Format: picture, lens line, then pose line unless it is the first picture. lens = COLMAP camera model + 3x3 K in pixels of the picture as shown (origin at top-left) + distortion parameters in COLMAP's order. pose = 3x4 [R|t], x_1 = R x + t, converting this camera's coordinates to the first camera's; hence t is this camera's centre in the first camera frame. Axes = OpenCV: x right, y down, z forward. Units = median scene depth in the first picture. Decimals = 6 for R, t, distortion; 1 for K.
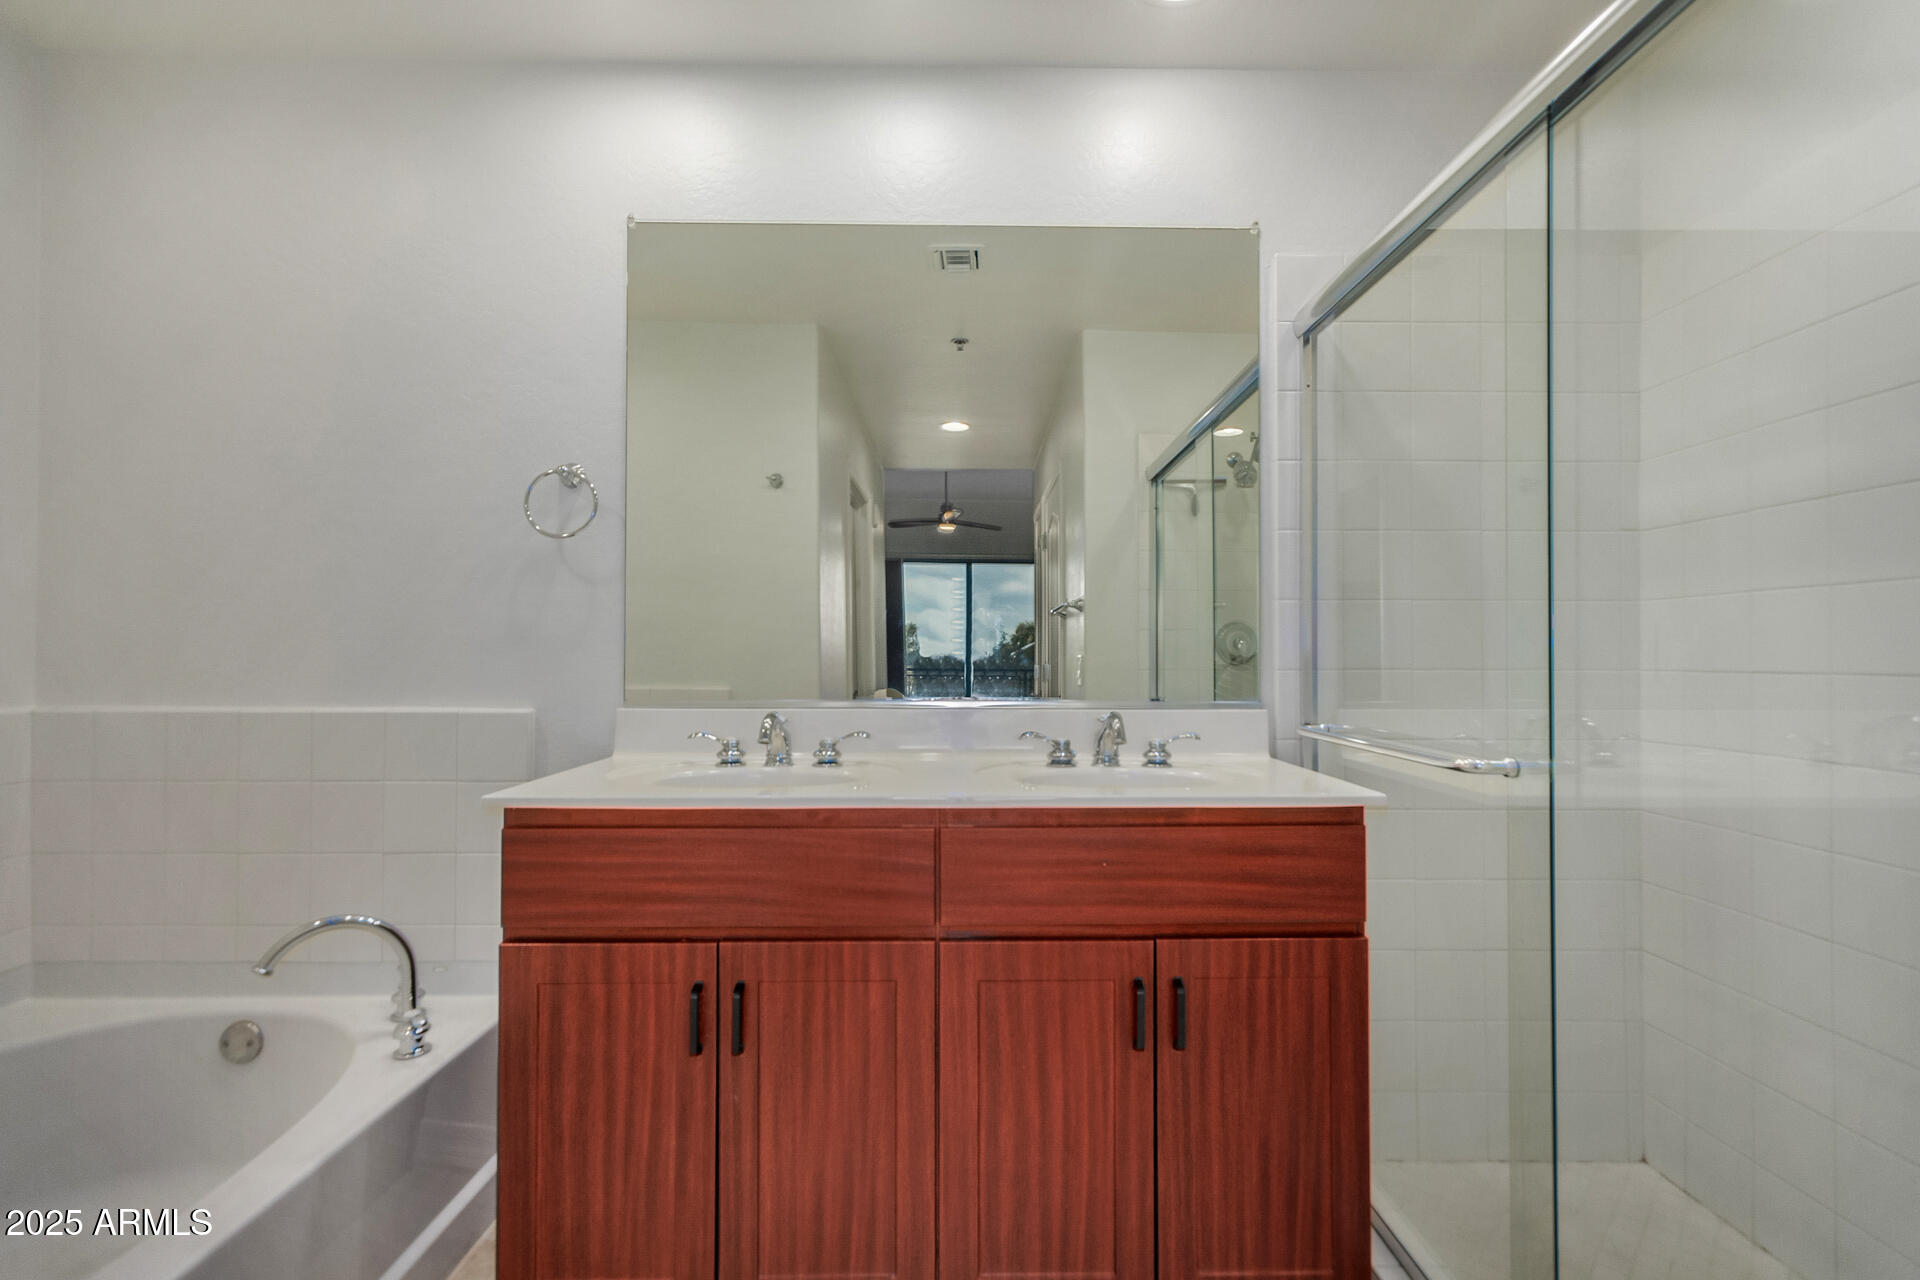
lens RADIAL K [[889.8, 0, 957.8], [0, 889.8, 651.3], [0, 0, 1]] dist [0.003724, 0.000648]
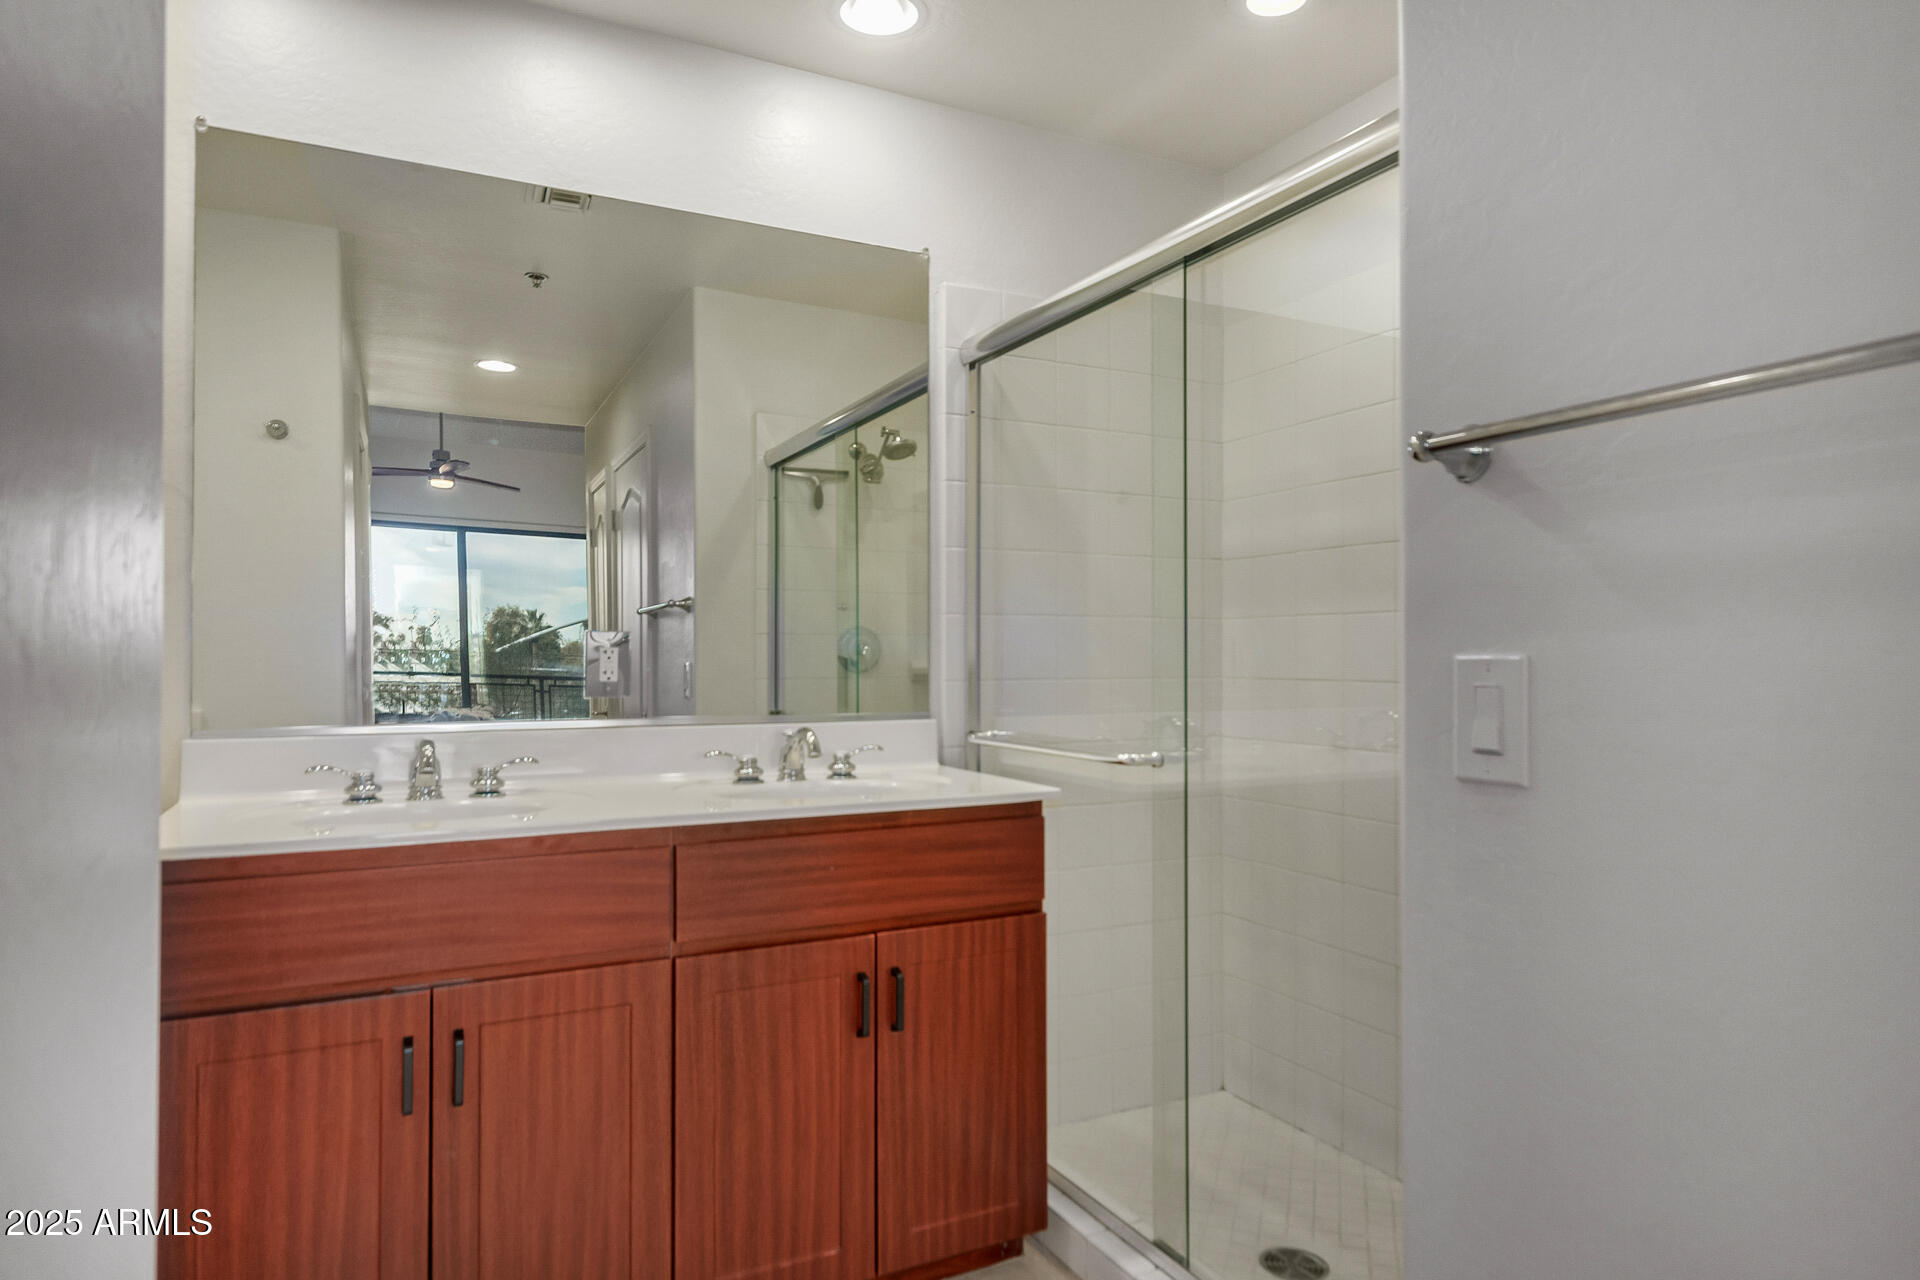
lens RADIAL K [[1104.5, 0, 961.3], [0, 1104.5, 662.3], [0, 0, 1]] dist [0.003525, 0.001226]
pose [[0.902641, -0.004608, 0.430370, -0.261846], [-0.000377, 0.999934, 0.011497, -0.022848], [-0.430395, -0.010540, 0.902579, -0.256558]]
